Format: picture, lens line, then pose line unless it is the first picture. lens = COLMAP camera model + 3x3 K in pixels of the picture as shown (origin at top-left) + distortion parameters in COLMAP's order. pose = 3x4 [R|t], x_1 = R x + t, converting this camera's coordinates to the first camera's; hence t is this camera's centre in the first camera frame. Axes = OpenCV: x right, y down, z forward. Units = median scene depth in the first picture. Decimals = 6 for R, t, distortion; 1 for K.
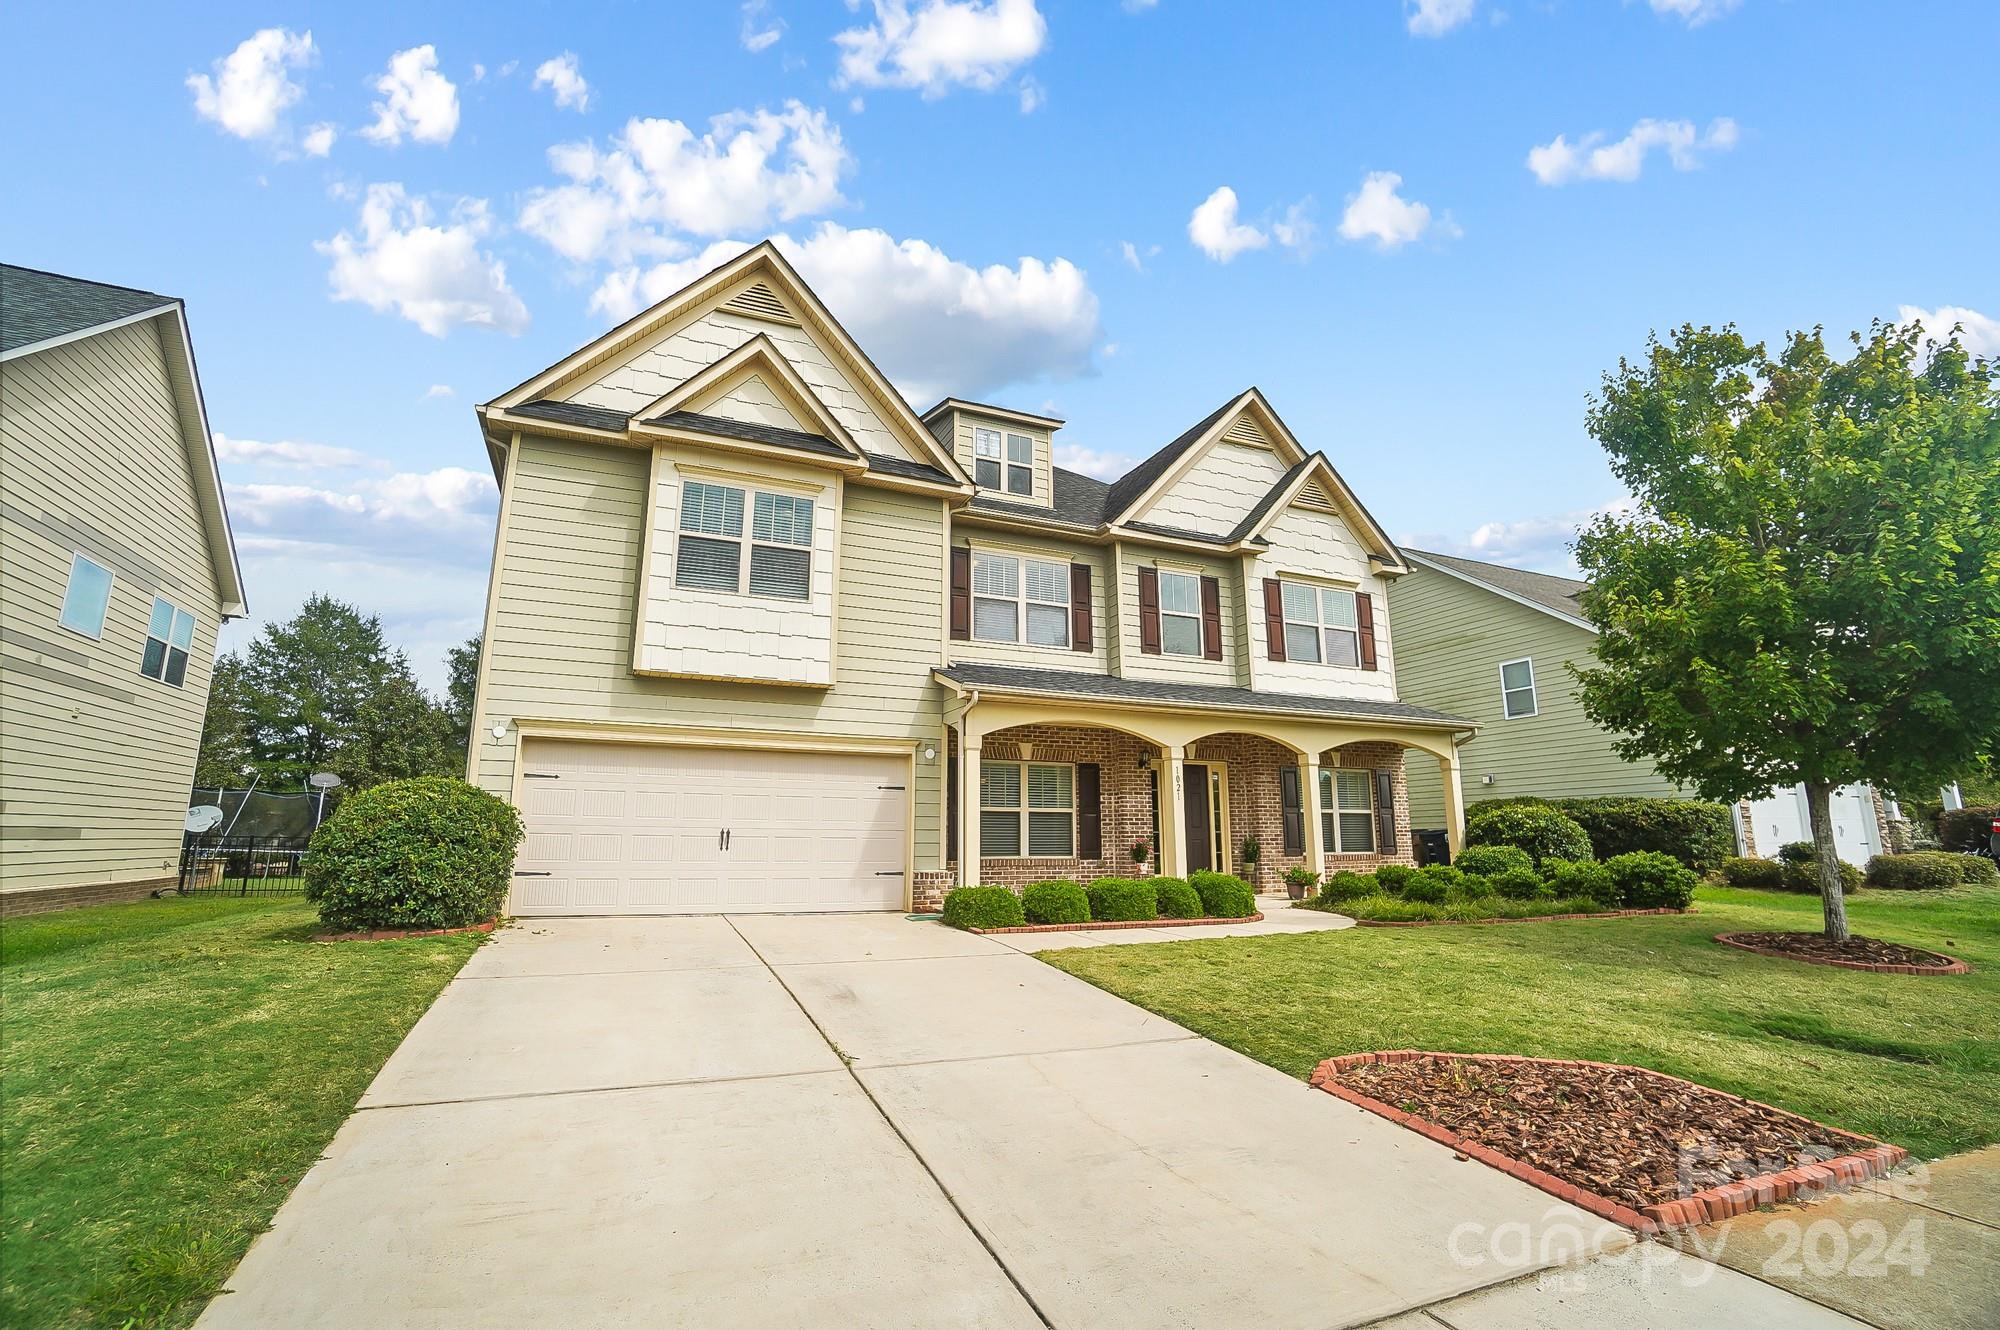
lens RADIAL K [[876.7, 0, 990.5], [0, 876.7, 662.8], [0, 0, 1]] dist [-0.037482, 0.004249]
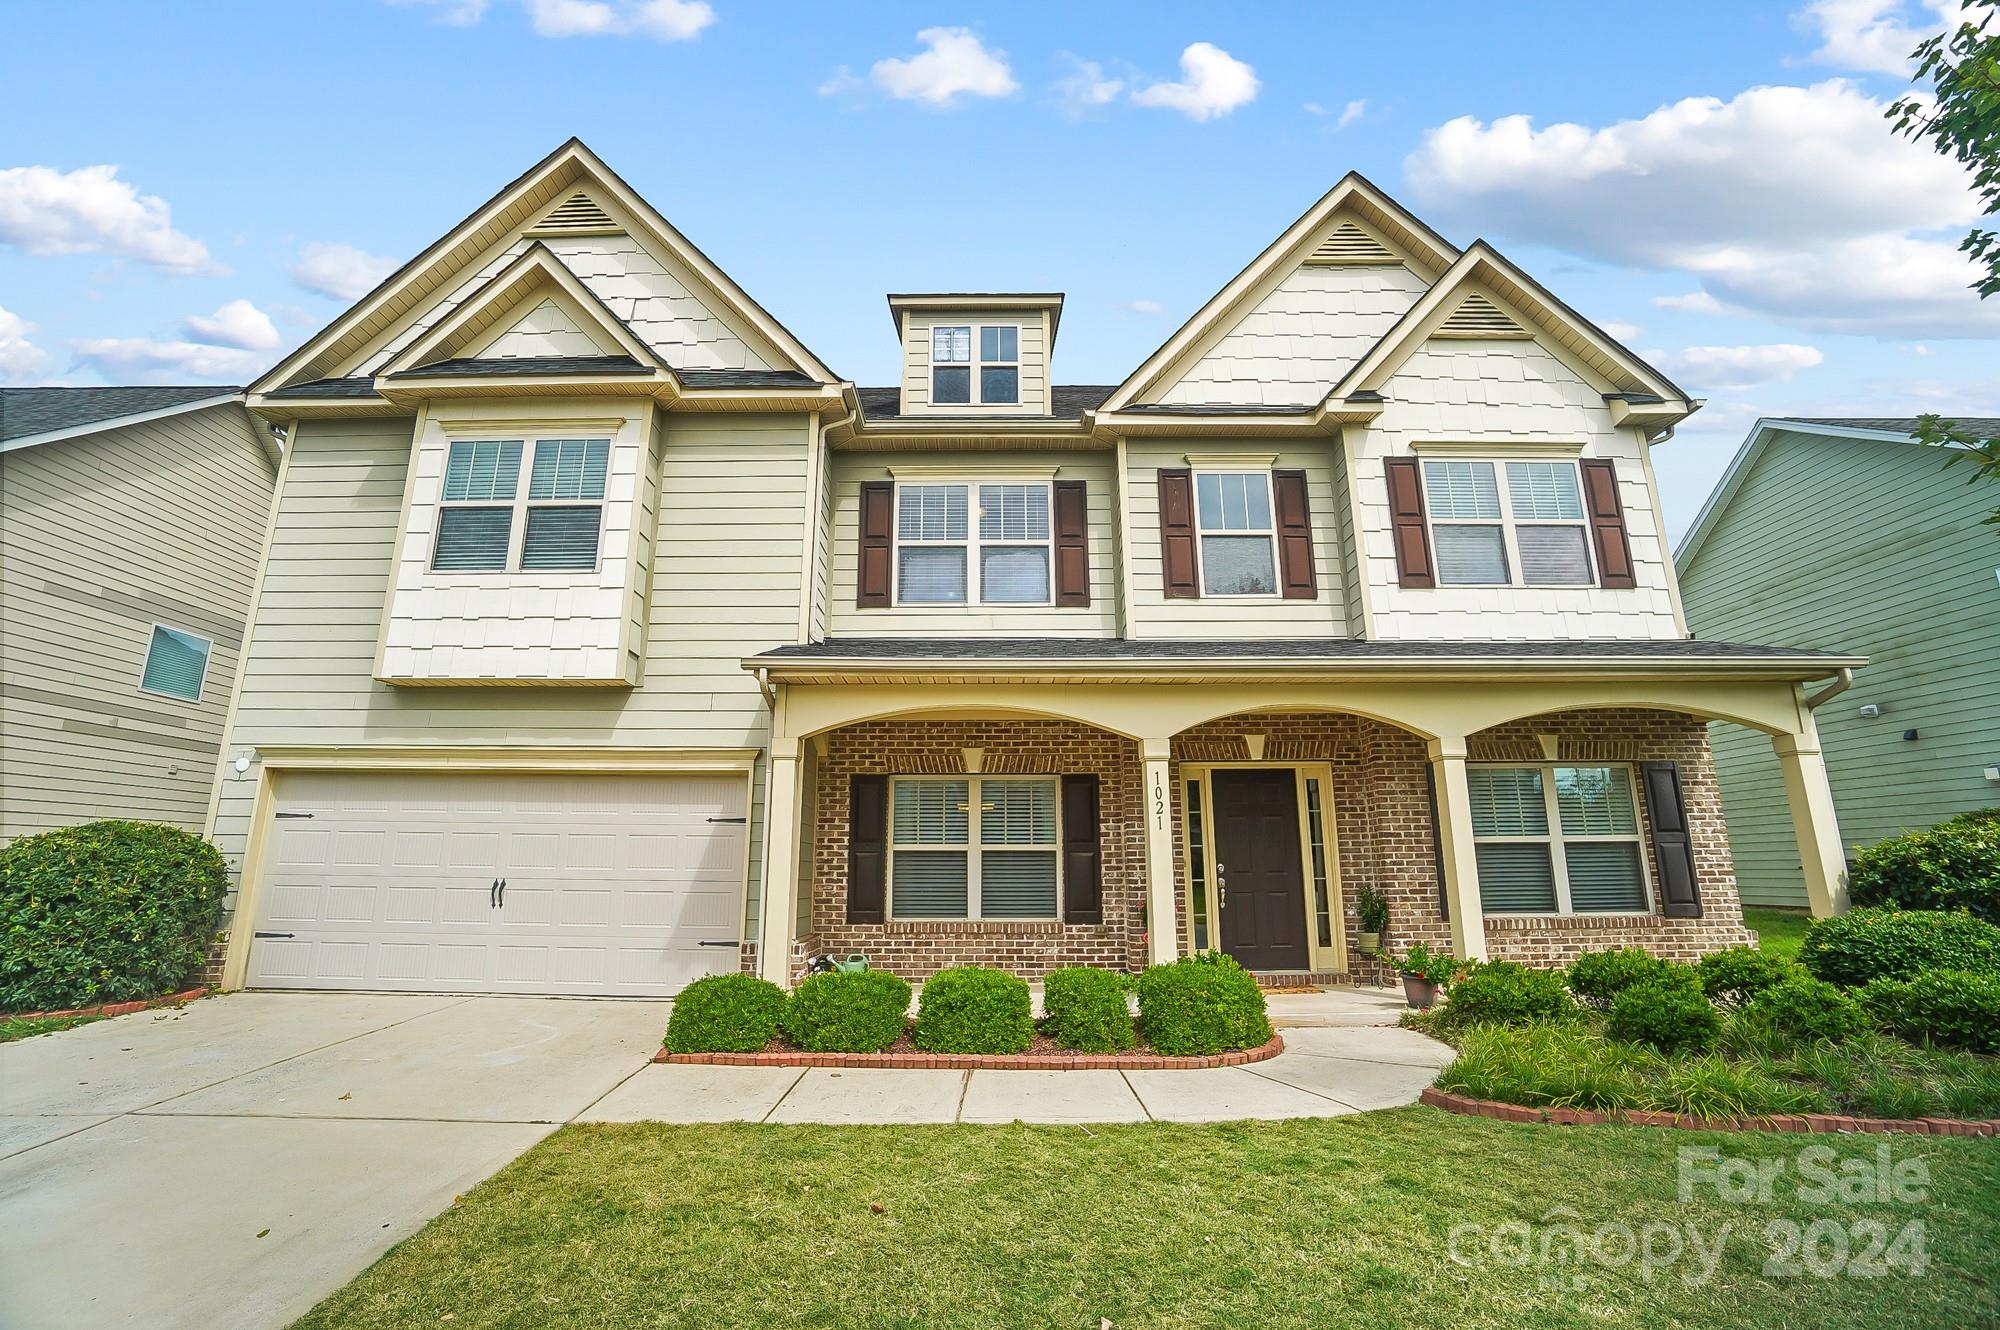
lens RADIAL K [[876.7, 0, 1007.1], [0, 876.7, 656.7], [0, 0, 1]] dist [-0.037482, 0.004249]
pose [[0.917621, -0.097407, -0.385336, 0.326416], [0.082140, 0.995050, -0.055929, 0.060594], [0.388877, 0.019670, 0.921080, 0.381458]]
